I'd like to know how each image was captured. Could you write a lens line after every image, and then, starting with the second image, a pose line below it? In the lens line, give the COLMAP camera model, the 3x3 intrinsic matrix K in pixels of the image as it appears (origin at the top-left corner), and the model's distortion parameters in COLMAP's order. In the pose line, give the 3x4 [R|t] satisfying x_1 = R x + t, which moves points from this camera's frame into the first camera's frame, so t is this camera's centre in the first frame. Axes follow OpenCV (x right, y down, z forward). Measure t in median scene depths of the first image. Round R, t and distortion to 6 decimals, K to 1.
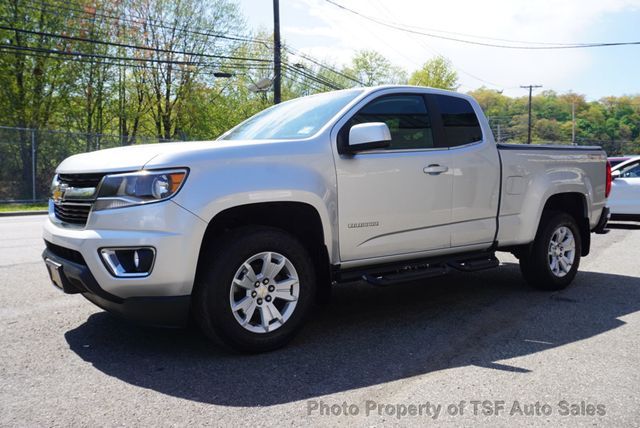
lens RADIAL K [[564.4, 0, 320.5], [0, 564.4, 216.1], [0, 0, 1]] dist [0.031871, -0.000317]
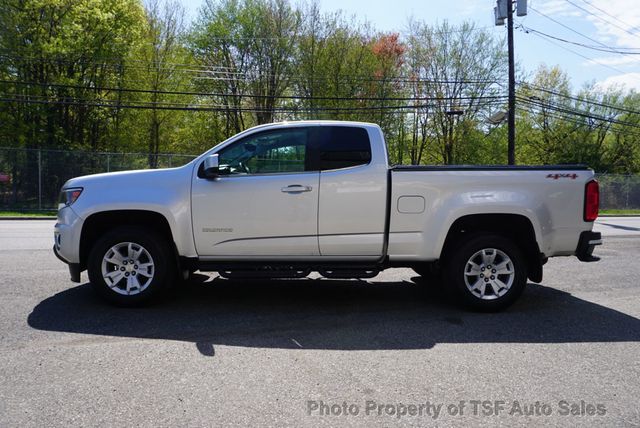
lens RADIAL K [[440.9, 0, 314.6], [0, 440.9, 212.9], [0, 0, 1]] dist [-0.037376, 0.007638]
pose [[0.796667, 0.035162, -0.603394, 0.999160], [-0.052031, 0.998590, -0.010506, -0.029385], [0.602174, 0.039764, 0.797374, 0.345091]]
